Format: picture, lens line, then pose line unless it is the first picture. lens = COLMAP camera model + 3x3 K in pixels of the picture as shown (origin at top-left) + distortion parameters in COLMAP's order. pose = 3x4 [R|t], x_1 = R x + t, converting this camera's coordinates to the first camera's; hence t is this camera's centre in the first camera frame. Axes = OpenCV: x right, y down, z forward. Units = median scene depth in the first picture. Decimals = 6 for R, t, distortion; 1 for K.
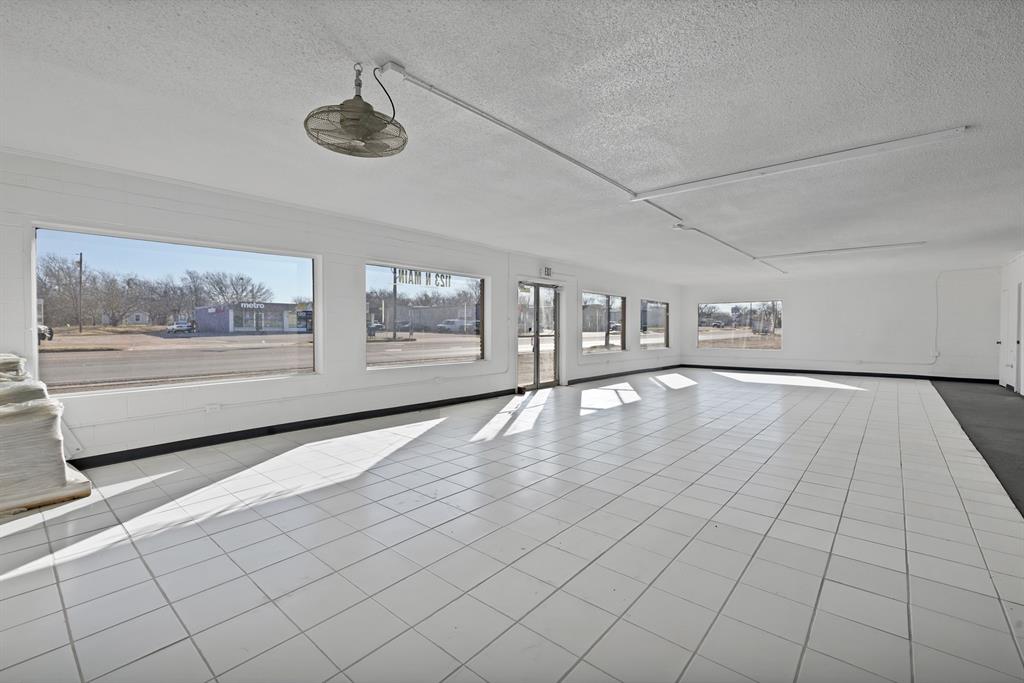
lens RADIAL K [[441.8, 0, 514.6], [0, 441.8, 333.9], [0, 0, 1]] dist [0.000521, 0.000184]
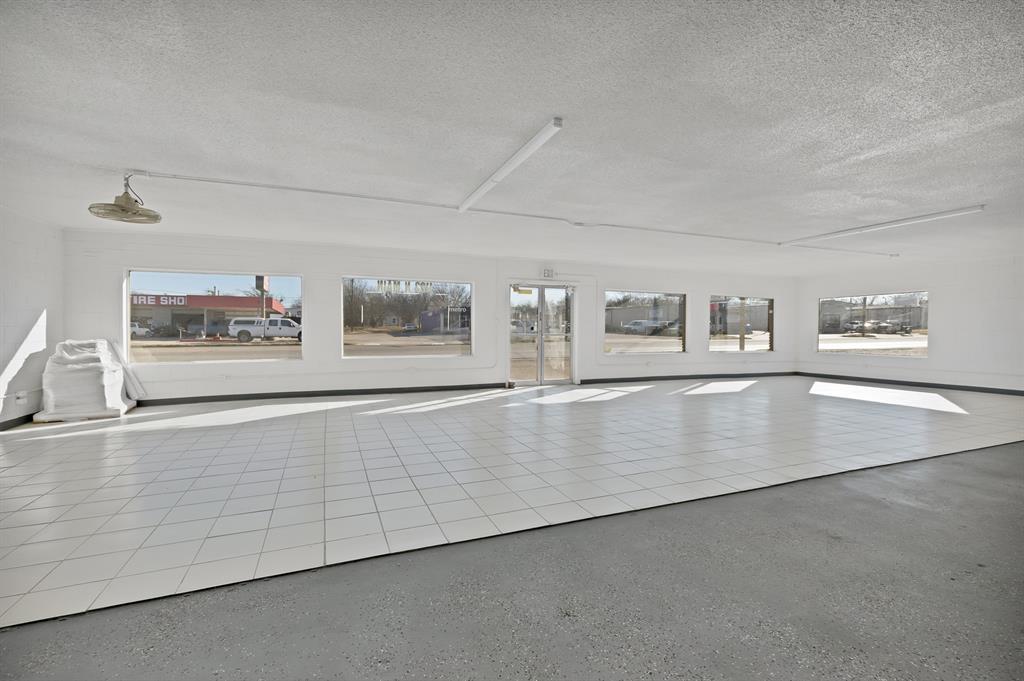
lens RADIAL K [[441.8, 0, 514.6], [0, 441.8, 332.9], [0, 0, 1]] dist [0.000521, 0.000184]
pose [[0.897022, 0.005317, -0.441953, 0.430547], [-0.007471, 0.999967, -0.003135, 0.003303], [0.441922, 0.006114, 0.897033, 0.026203]]
